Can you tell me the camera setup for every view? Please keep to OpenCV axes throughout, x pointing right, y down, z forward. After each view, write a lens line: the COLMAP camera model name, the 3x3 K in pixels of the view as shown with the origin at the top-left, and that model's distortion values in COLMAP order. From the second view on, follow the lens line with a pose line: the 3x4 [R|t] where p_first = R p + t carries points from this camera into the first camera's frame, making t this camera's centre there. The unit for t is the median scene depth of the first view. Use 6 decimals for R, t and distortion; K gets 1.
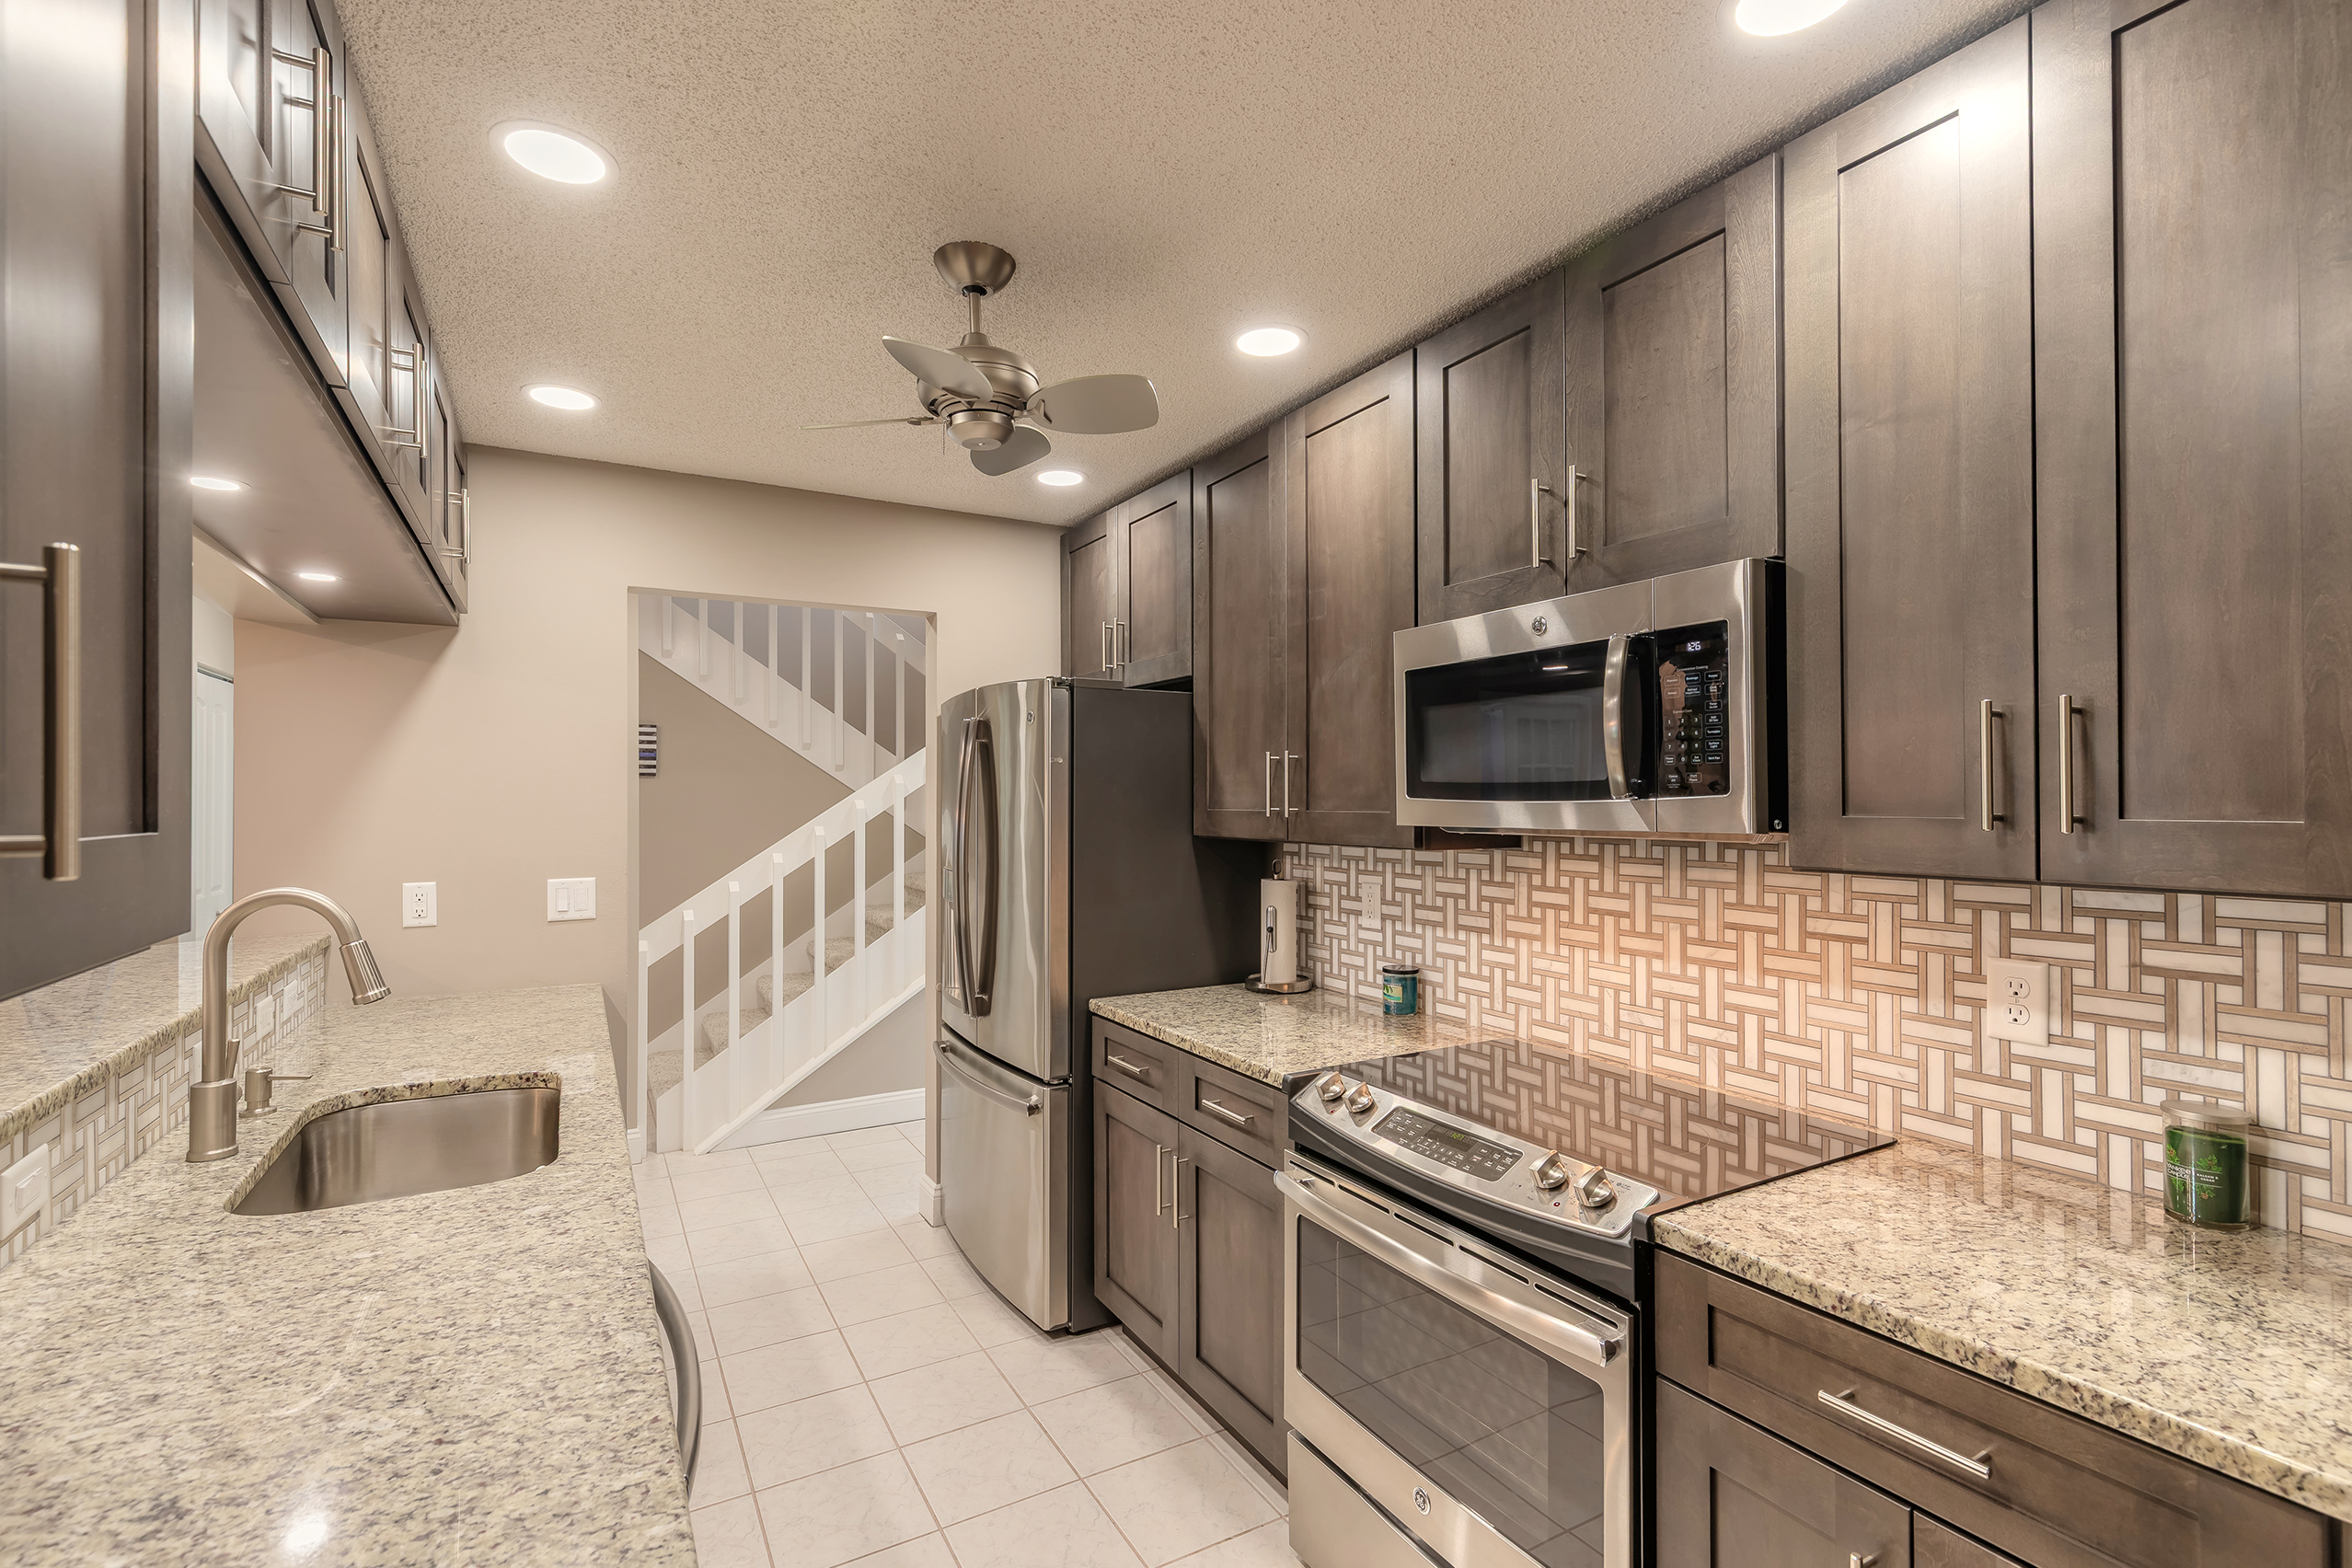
lens RADIAL K [[1057.1, 0, 1164.4], [0, 1057.1, 785.0], [0, 0, 1]] dist [0.001119, -0.000403]
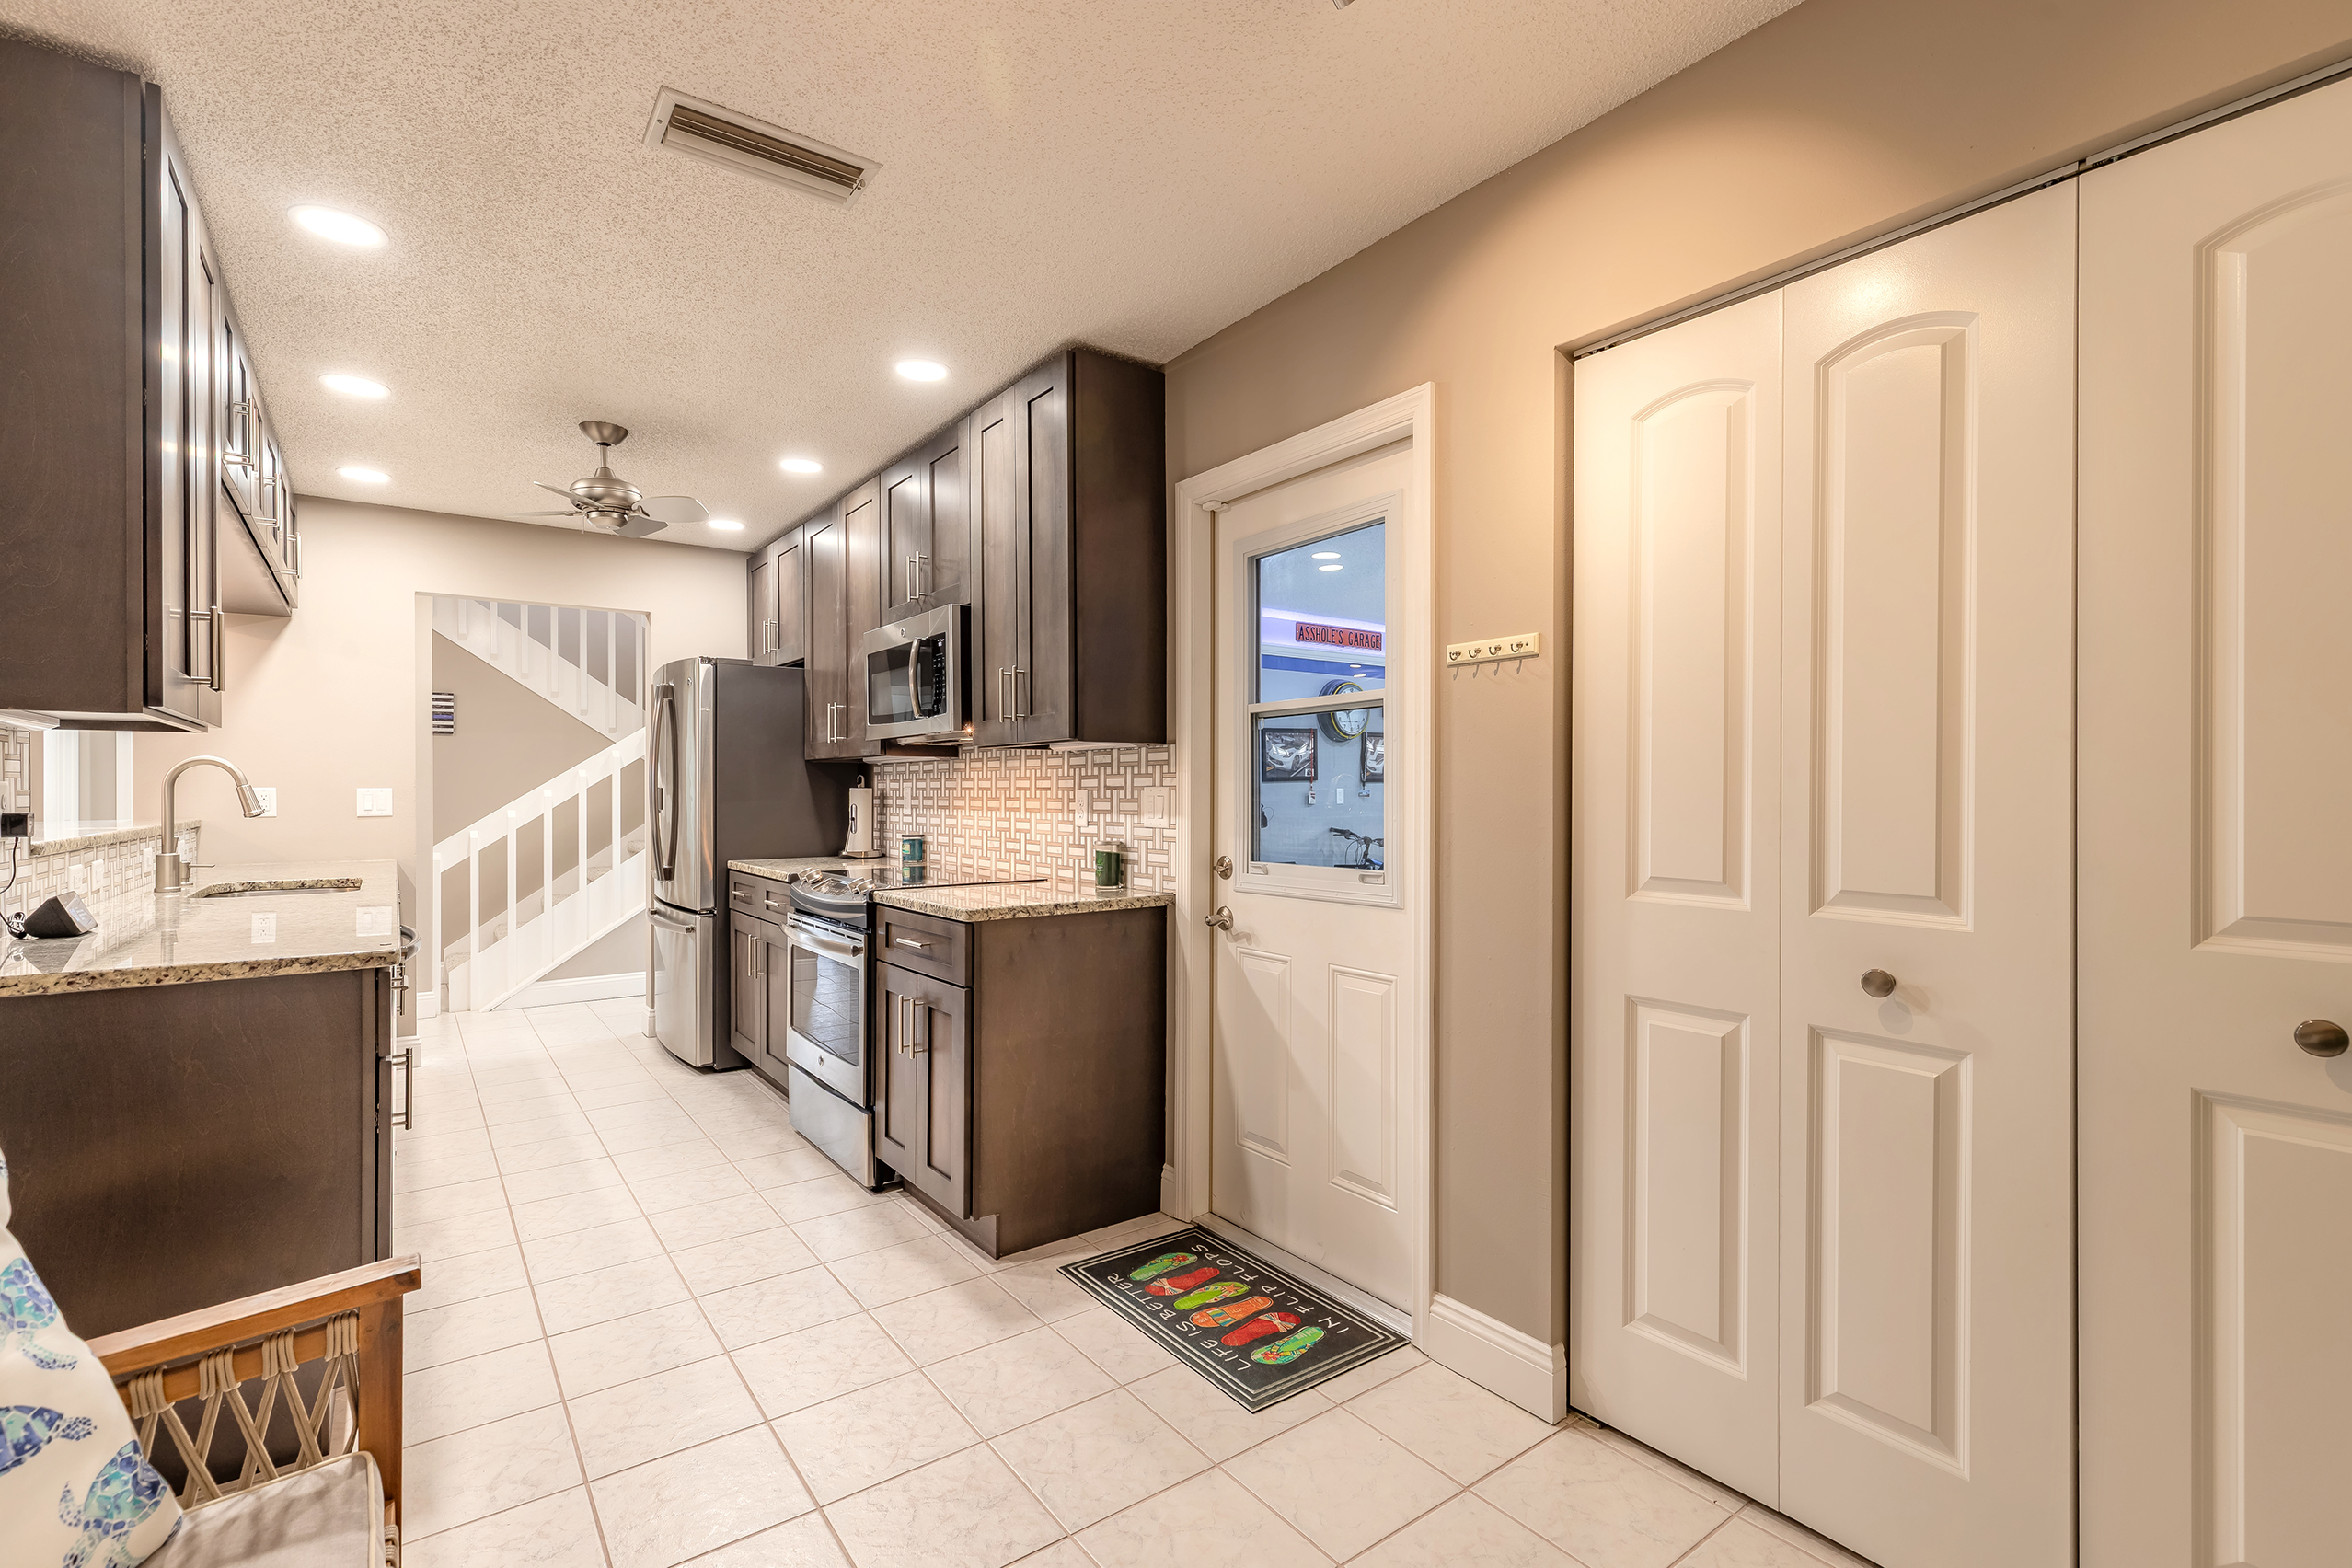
lens RADIAL K [[1057.1, 0, 1171.6], [0, 1057.1, 785.7], [0, 0, 1]] dist [0.001119, -0.000403]
pose [[0.992305, 0.000562, 0.123820, 0.546528], [-0.001671, 0.999959, 0.008851, 0.104575], [-0.123810, -0.008990, 0.992265, -0.912065]]
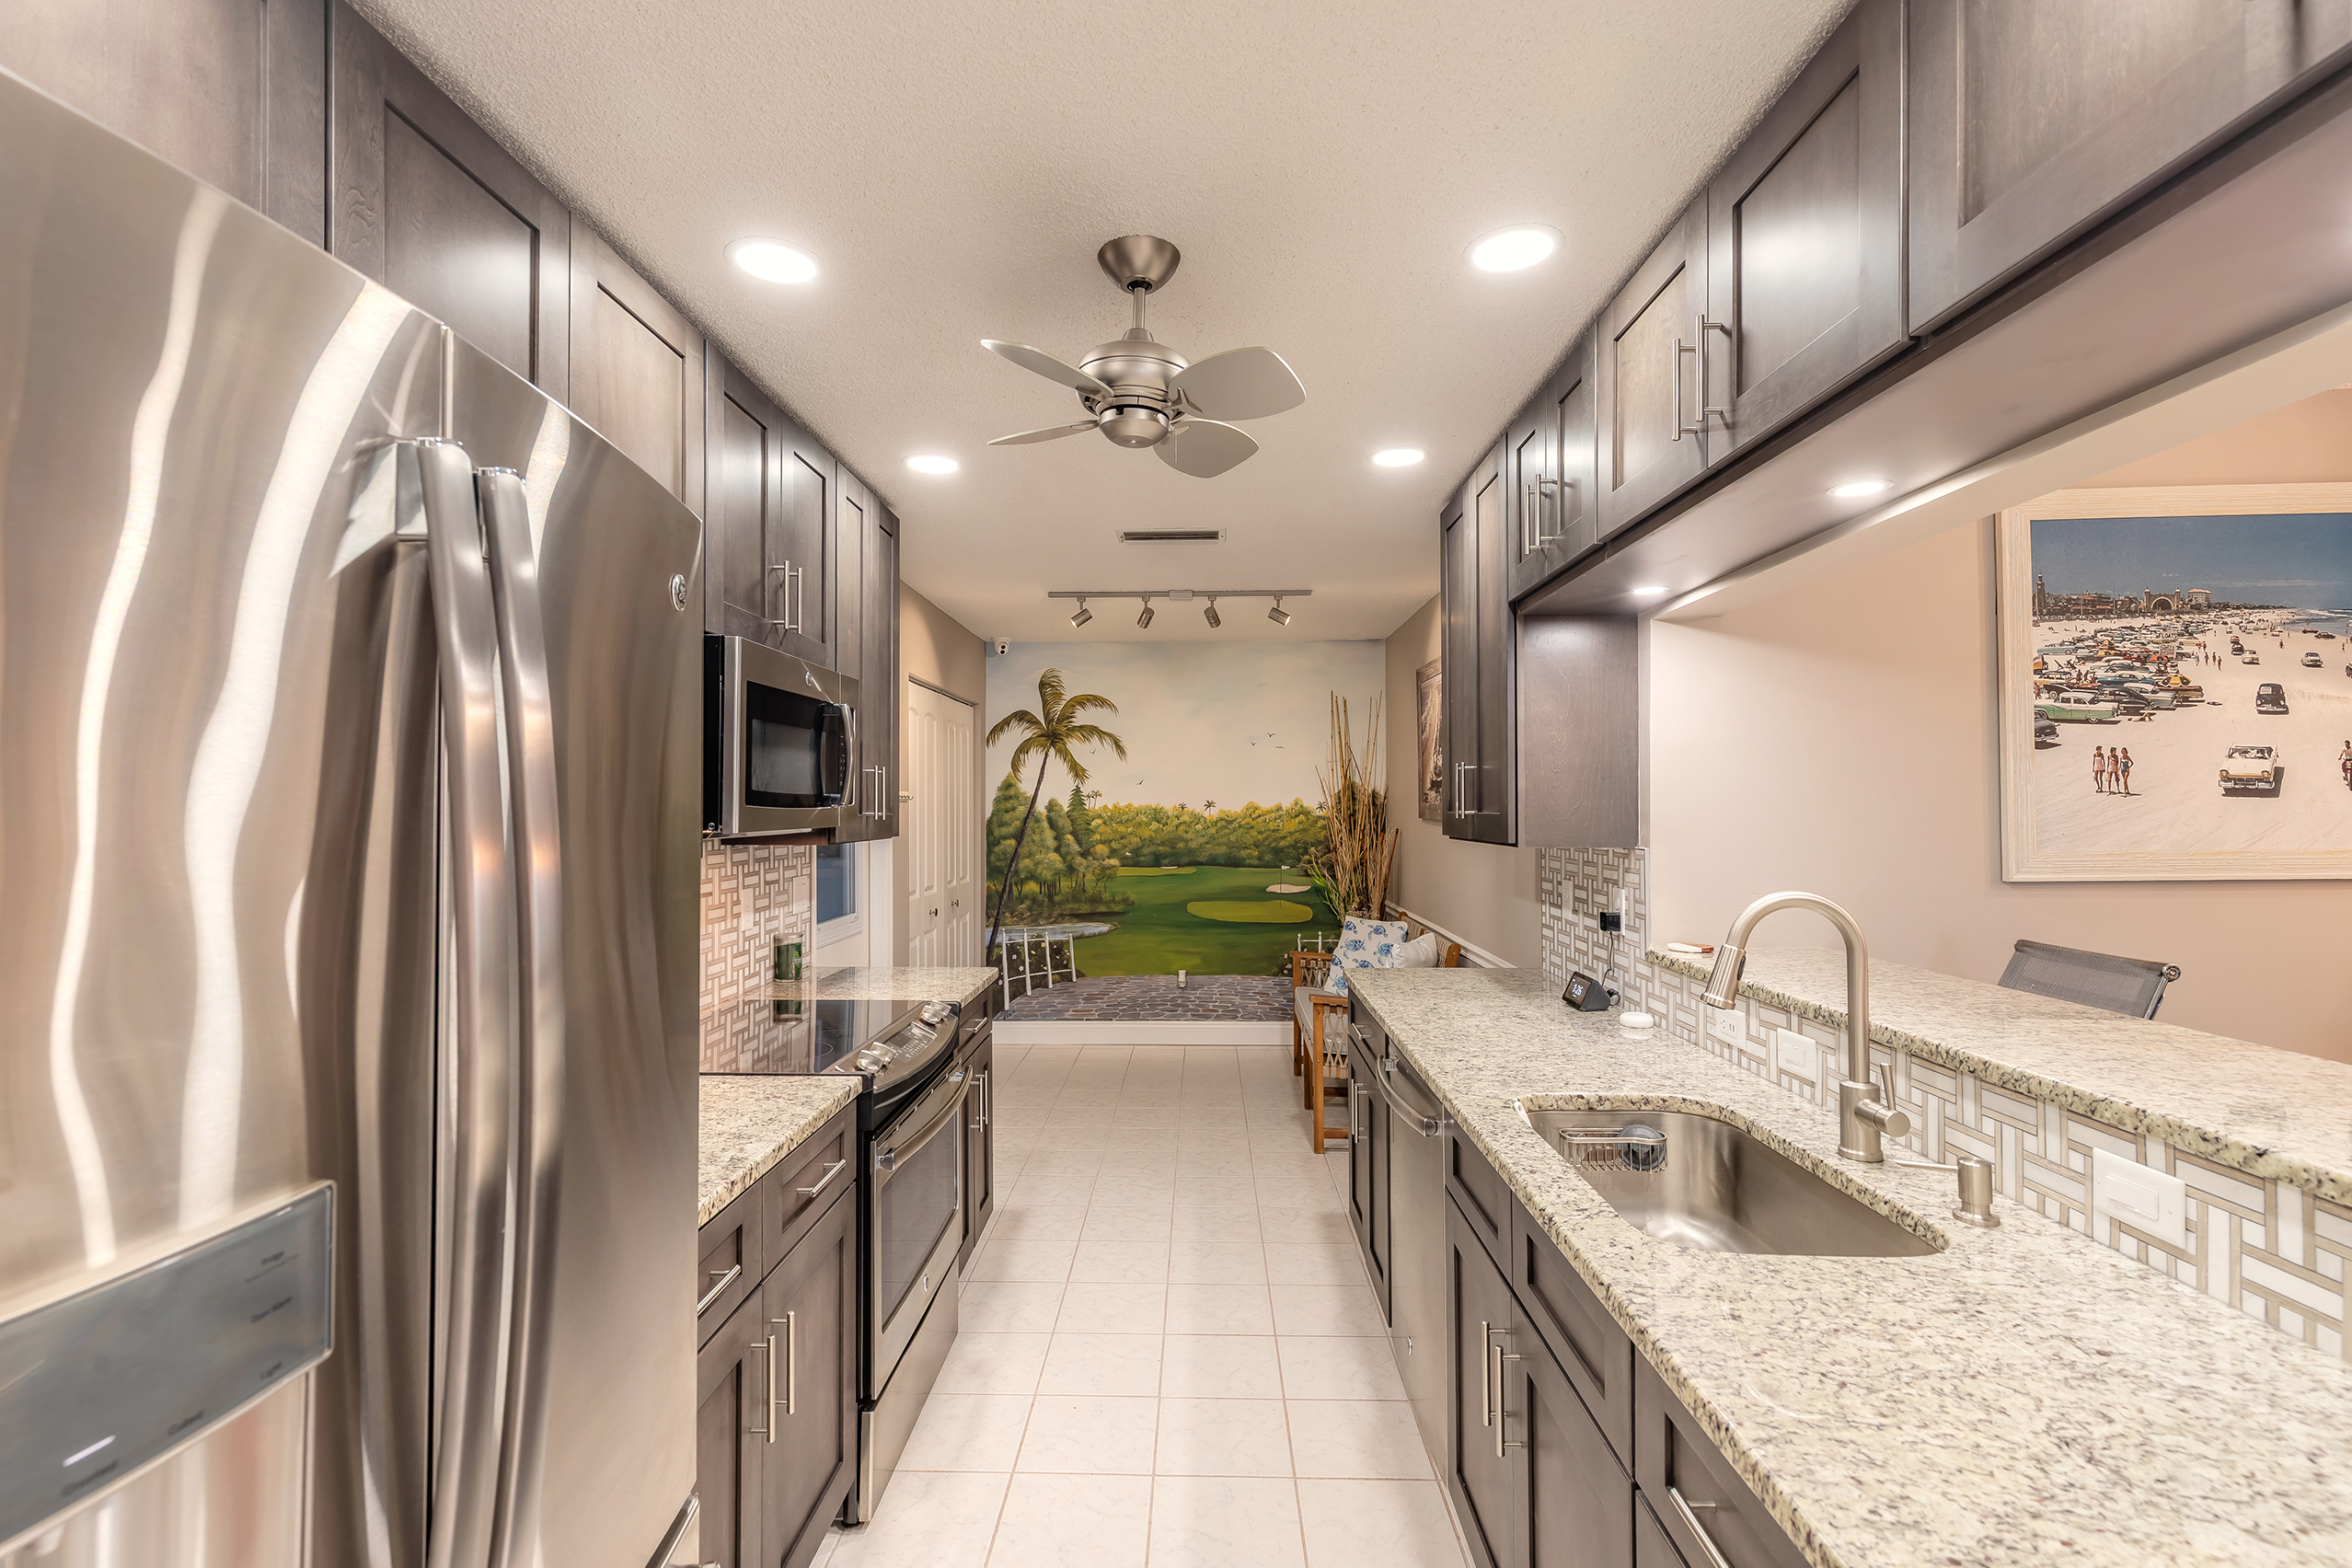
lens RADIAL K [[1057.1, 0, 1167.4], [0, 1057.1, 792.5], [0, 0, 1]] dist [0.001119, -0.000403]
pose [[-0.856275, 0.010519, 0.516413, -0.671997], [-0.001006, 0.999757, -0.022032, 0.021839], [-0.516519, -0.019385, -0.856056, 1.735618]]
